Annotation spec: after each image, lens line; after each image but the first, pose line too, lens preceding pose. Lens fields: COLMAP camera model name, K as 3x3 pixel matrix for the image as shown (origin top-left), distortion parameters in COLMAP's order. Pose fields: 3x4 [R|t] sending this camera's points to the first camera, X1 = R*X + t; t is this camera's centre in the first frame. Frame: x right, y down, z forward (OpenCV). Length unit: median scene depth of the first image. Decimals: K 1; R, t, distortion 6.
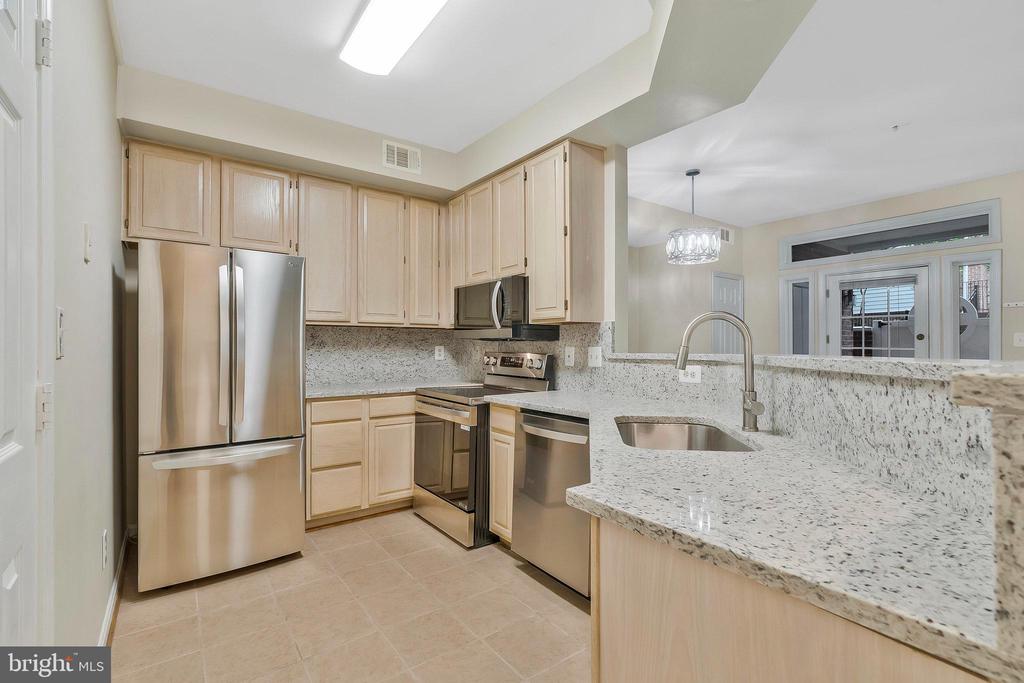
lens RADIAL K [[471.9, 0, 513.0], [0, 471.9, 339.1], [0, 0, 1]] dist [0.002805, -0.000543]
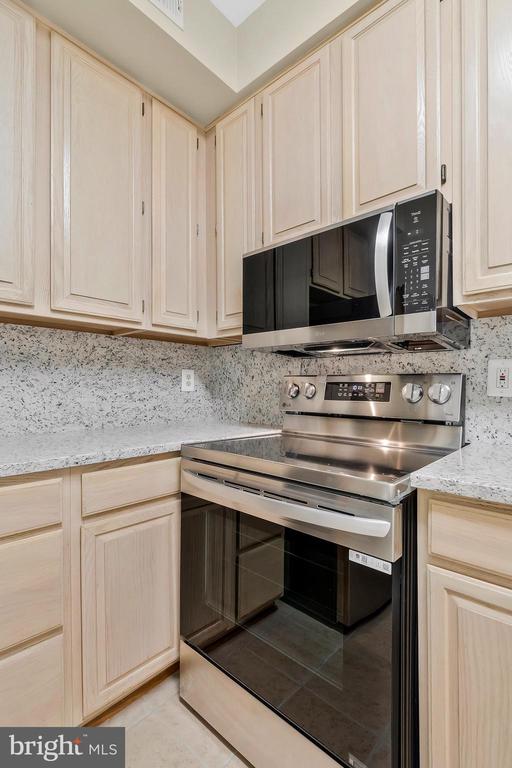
lens RADIAL K [[353.9, 0, 253.7], [0, 353.9, 391.5], [0, 0, 1]] dist [0.002805, -0.000543]
pose [[0.979420, -0.000730, 0.201831, -0.208745], [-0.004644, 0.999647, 0.026153, 0.039531], [-0.201778, -0.026552, 0.979071, 0.632563]]
